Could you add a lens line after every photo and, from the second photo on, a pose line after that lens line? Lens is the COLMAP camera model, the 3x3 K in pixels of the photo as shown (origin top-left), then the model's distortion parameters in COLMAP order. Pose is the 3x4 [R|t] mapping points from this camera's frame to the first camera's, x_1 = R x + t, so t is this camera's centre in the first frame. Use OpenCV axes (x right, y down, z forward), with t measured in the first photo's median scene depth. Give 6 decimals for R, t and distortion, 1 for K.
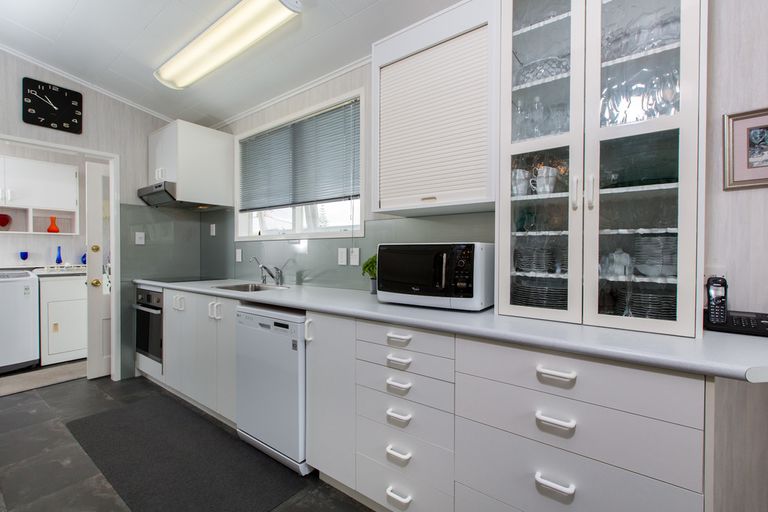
lens RADIAL K [[347.8, 0, 383.8], [0, 347.8, 259.0], [0, 0, 1]] dist [0.002200, 0.000039]
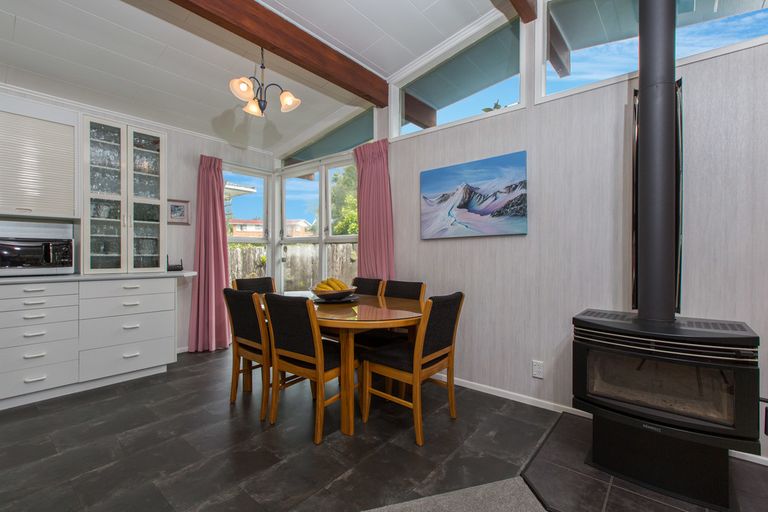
lens RADIAL K [[347.8, 0, 386.9], [0, 347.8, 256.0], [0, 0, 1]] dist [0.002200, 0.000039]
pose [[0.039559, -0.015223, 0.999101, -1.838834], [0.011164, 0.999828, 0.014792, 0.045946], [-0.999155, 0.010569, 0.039722, -0.957377]]
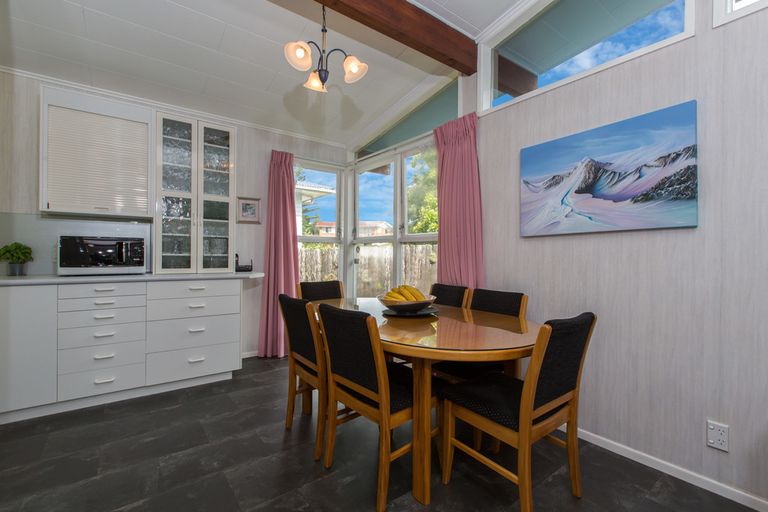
lens RADIAL K [[347.8, 0, 382.1], [0, 347.8, 255.0], [0, 0, 1]] dist [0.002200, 0.000039]
pose [[0.277824, -0.007062, 0.960606, -1.381782], [0.006227, 0.999965, 0.005550, 0.051797], [-0.960612, 0.004440, 0.277858, -0.902107]]
